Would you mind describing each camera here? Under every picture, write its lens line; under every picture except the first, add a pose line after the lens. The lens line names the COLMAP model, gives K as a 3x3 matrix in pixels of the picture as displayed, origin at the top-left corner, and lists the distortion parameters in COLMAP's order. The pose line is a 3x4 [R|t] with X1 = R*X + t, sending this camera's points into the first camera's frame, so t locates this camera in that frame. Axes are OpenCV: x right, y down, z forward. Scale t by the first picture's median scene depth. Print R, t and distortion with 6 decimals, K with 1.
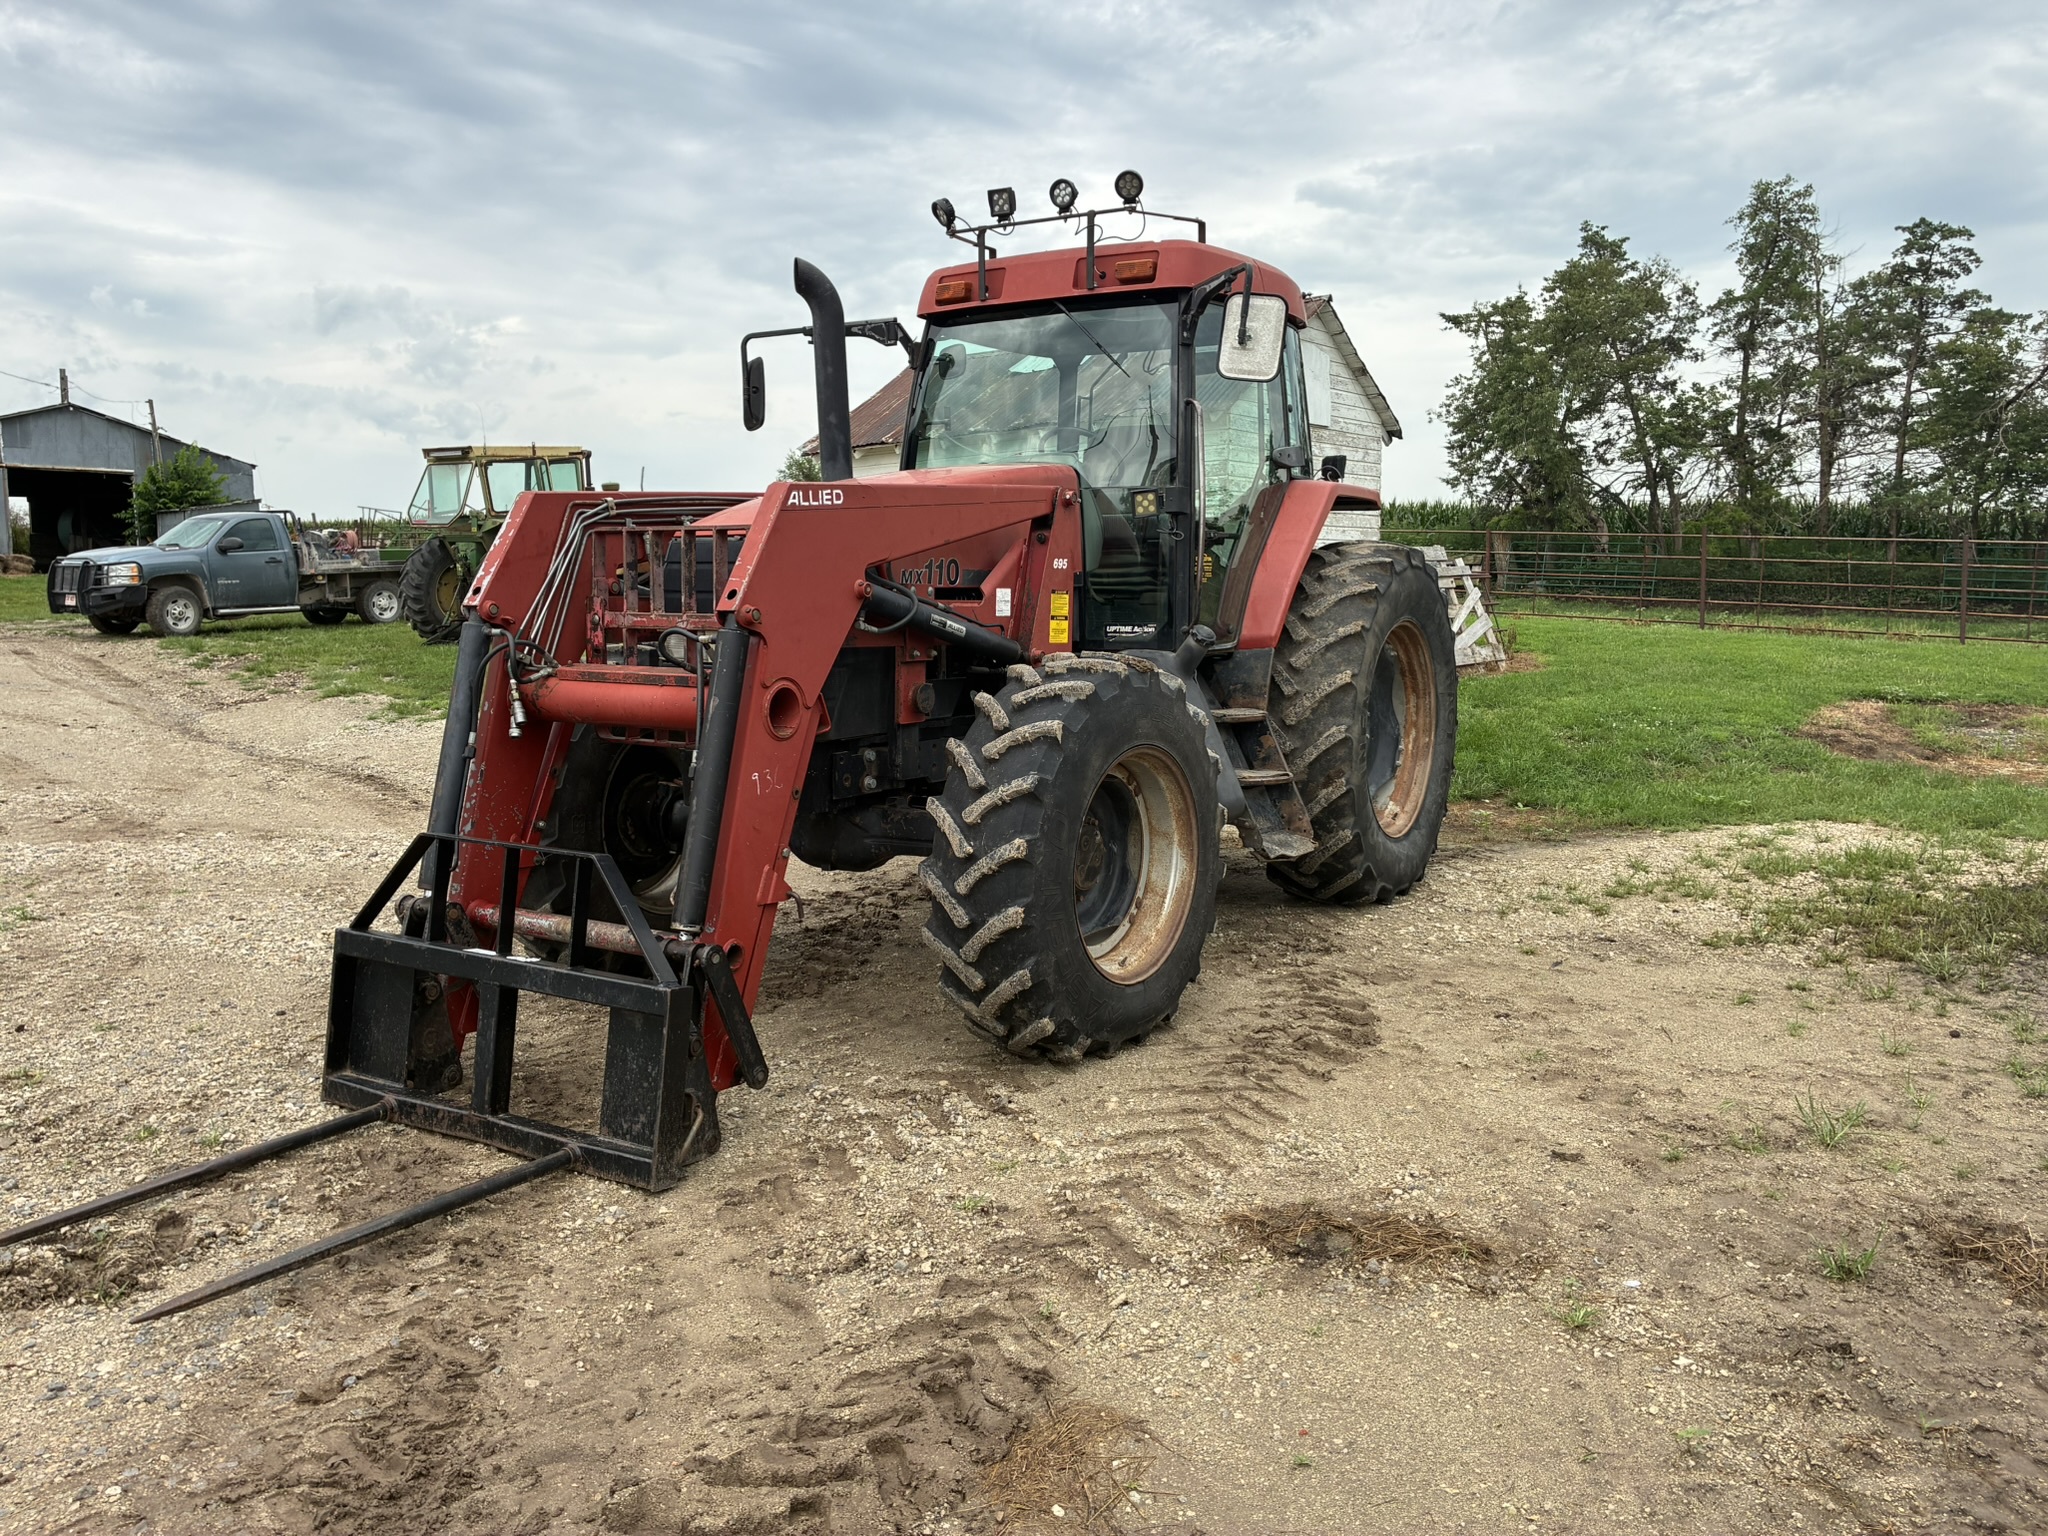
lens RADIAL K [[1552.2, 0, 1024.0], [0, 1552.2, 768.0], [0, 0, 1]] dist [0.063446, -0.077800]
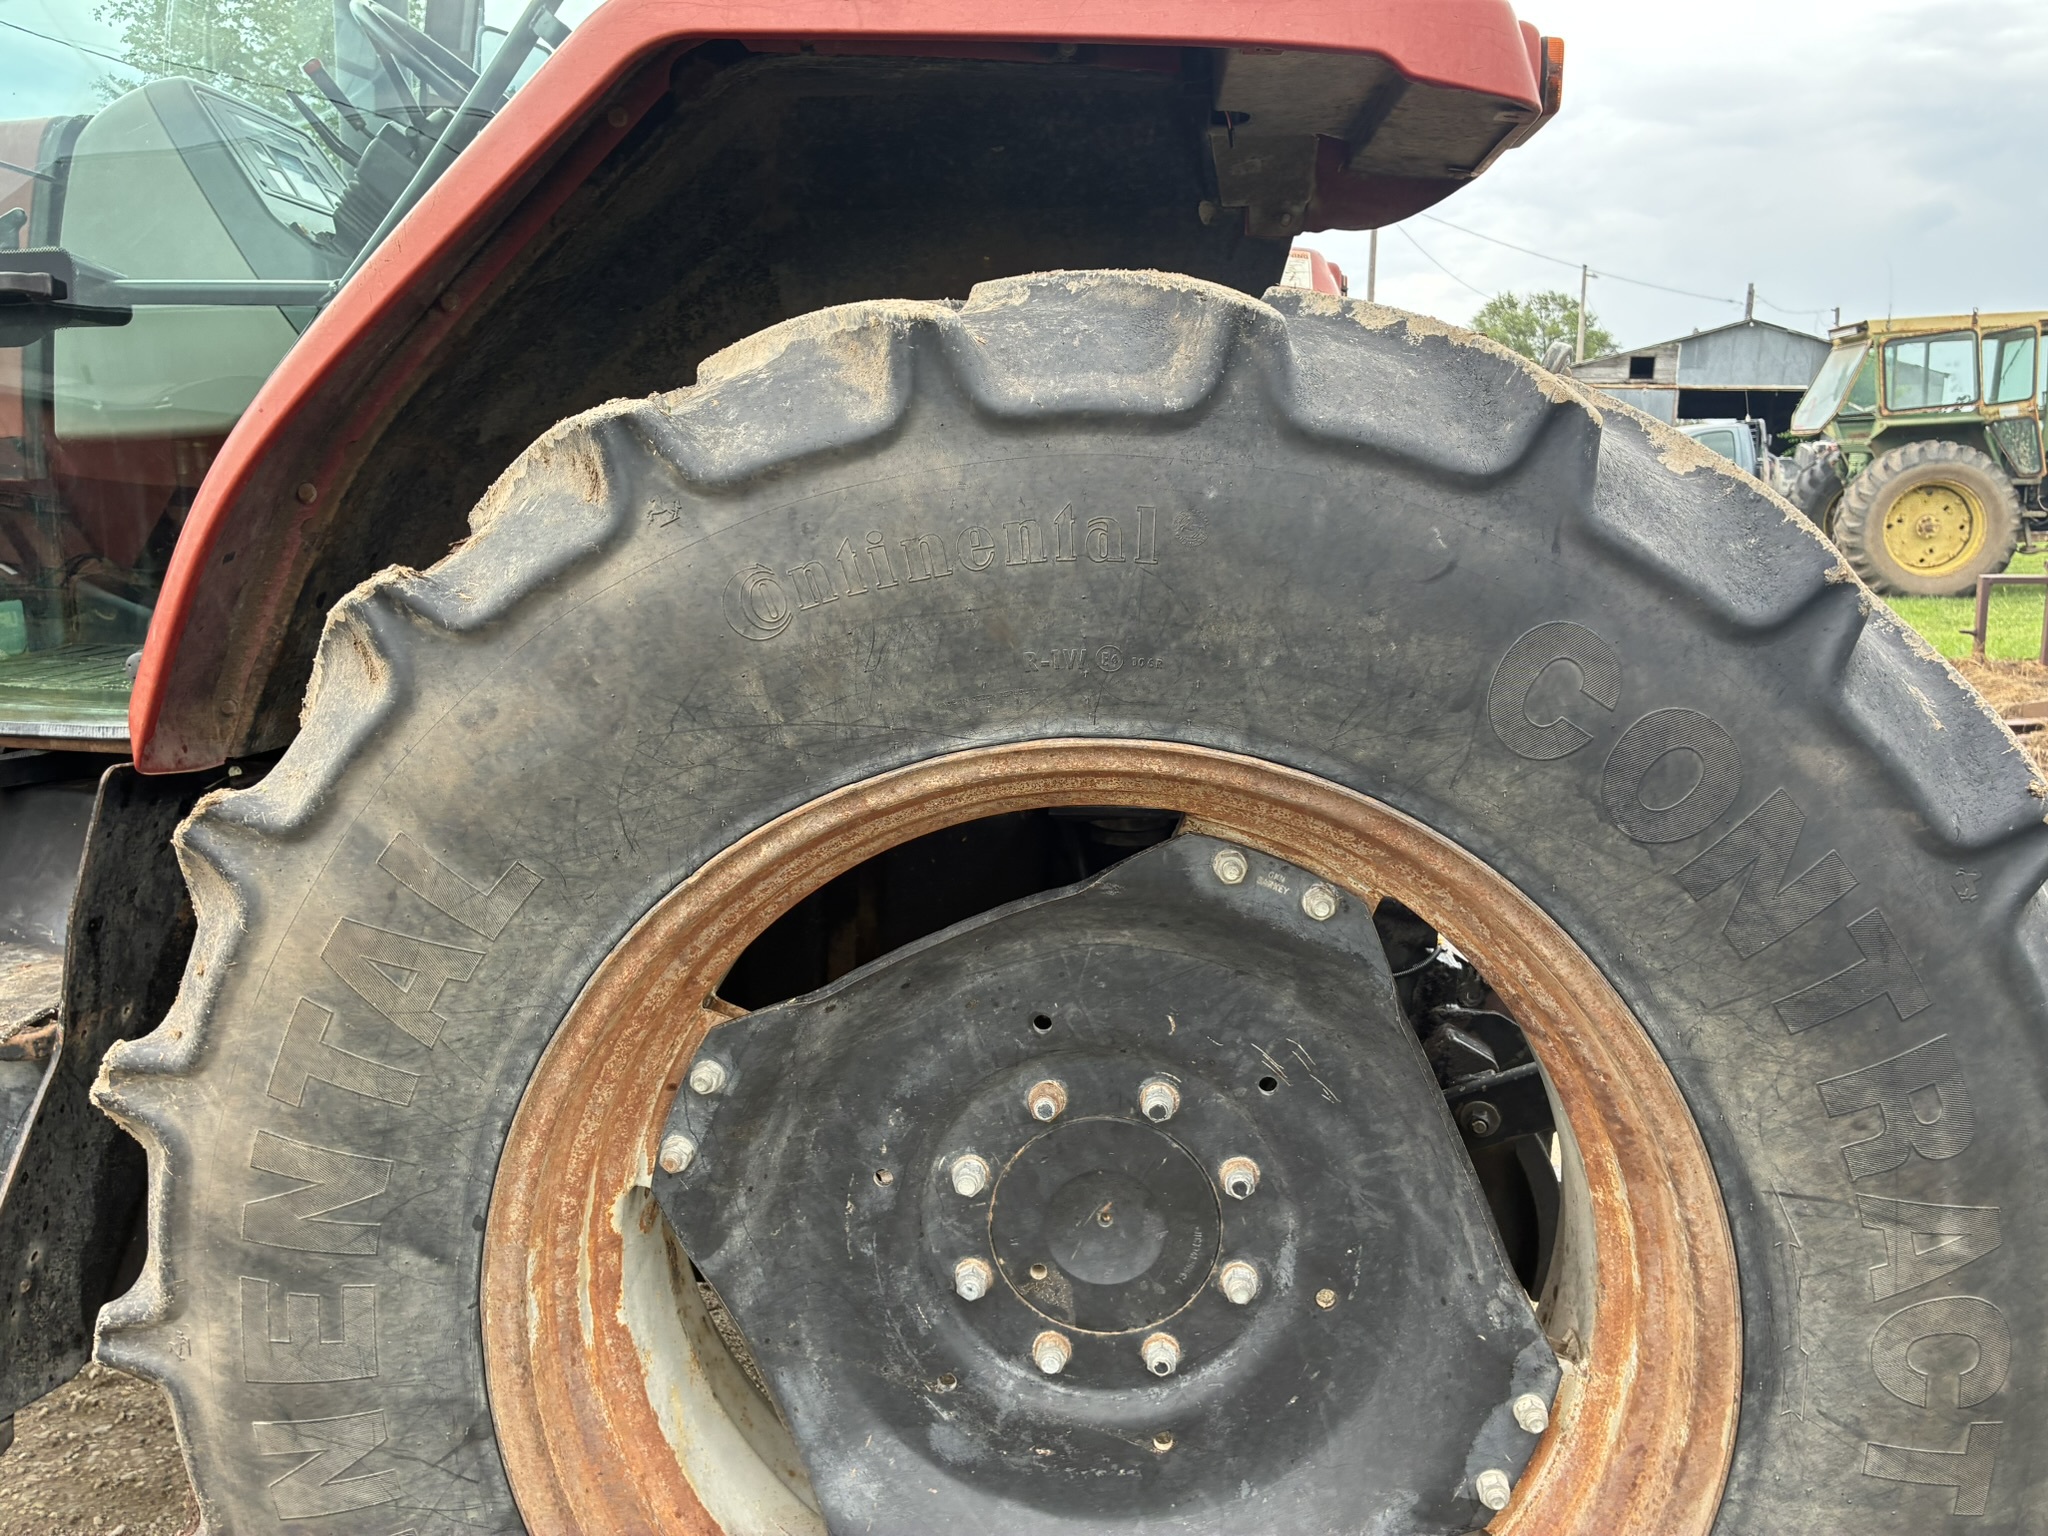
lens RADIAL K [[1552.2, 0, 1024.0], [0, 1552.2, 768.0], [0, 0, 1]] dist [0.063446, -0.077800]
pose [[0.450302, 0.109254, -0.886167, 0.405850], [-0.037223, 0.993920, 0.103624, -0.113749], [0.892100, -0.013676, 0.451631, 0.956238]]
